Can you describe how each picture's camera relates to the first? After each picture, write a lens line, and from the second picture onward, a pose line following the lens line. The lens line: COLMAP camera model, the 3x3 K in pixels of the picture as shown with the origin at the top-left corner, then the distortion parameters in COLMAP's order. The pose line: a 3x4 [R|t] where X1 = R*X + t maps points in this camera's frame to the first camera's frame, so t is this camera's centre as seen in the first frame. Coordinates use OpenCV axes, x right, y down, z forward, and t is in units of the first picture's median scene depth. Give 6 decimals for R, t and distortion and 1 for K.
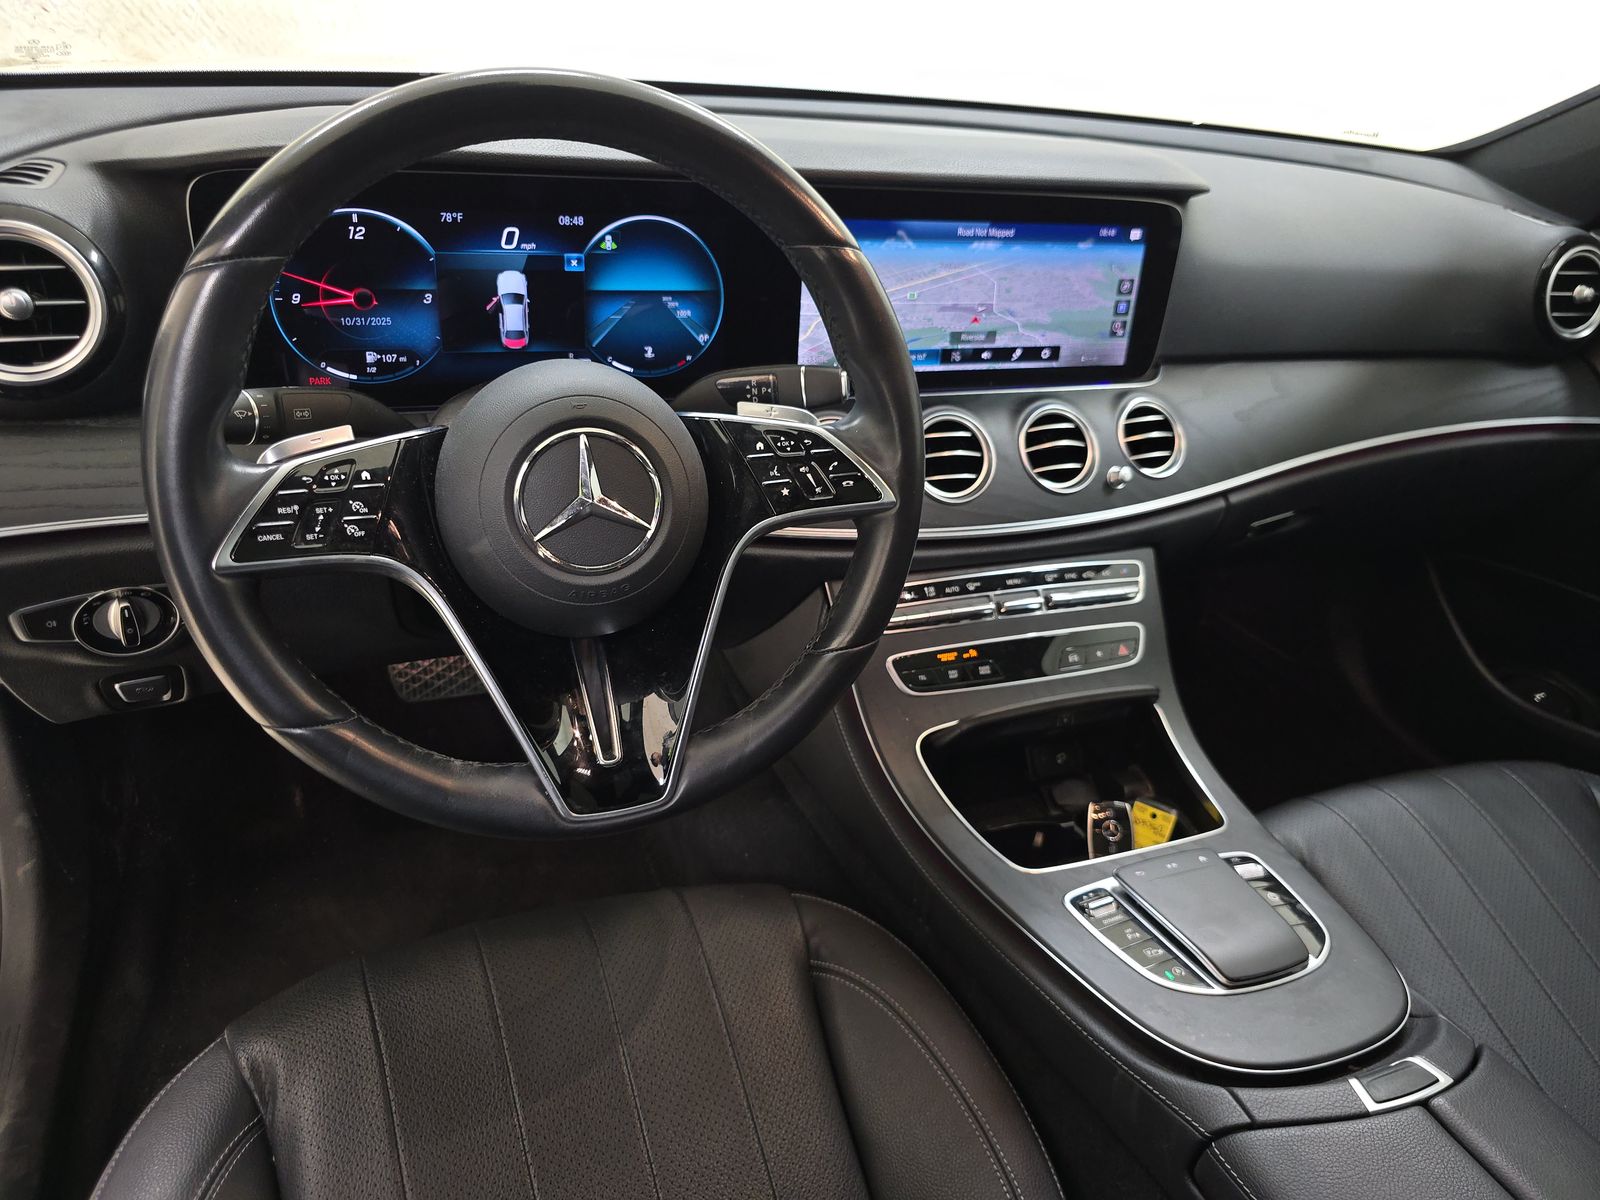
lens RADIAL K [[1109.8, 0, 800.0], [0, 1109.8, 600.0], [0, 0, 1]] dist [0.044539, -0.051519]
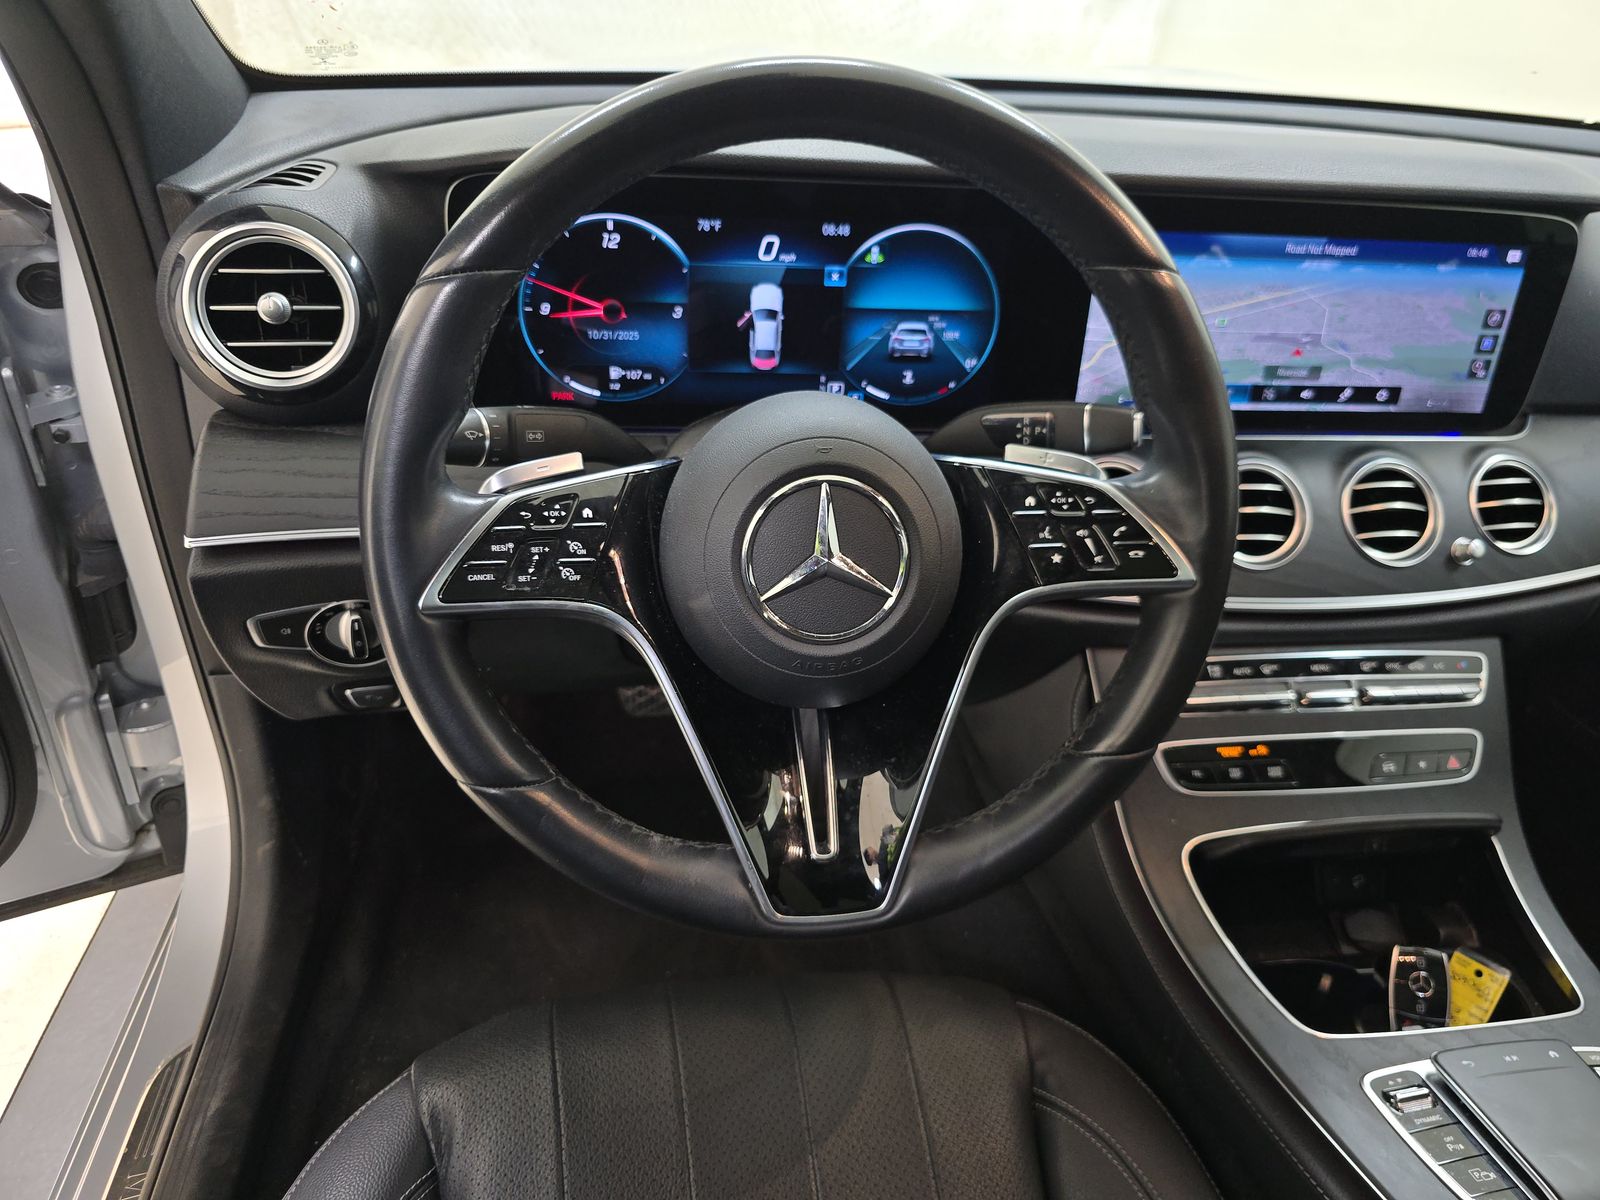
lens RADIAL K [[1102.0, 0, 800.0], [0, 1102.0, 600.0], [0, 0, 1]] dist [0.030107, -0.042259]
pose [[0.974243, 0.085829, -0.208527, -0.022314], [-0.085494, 0.996282, 0.010635, -0.050763], [0.208664, 0.007467, 0.977959, 0.126526]]
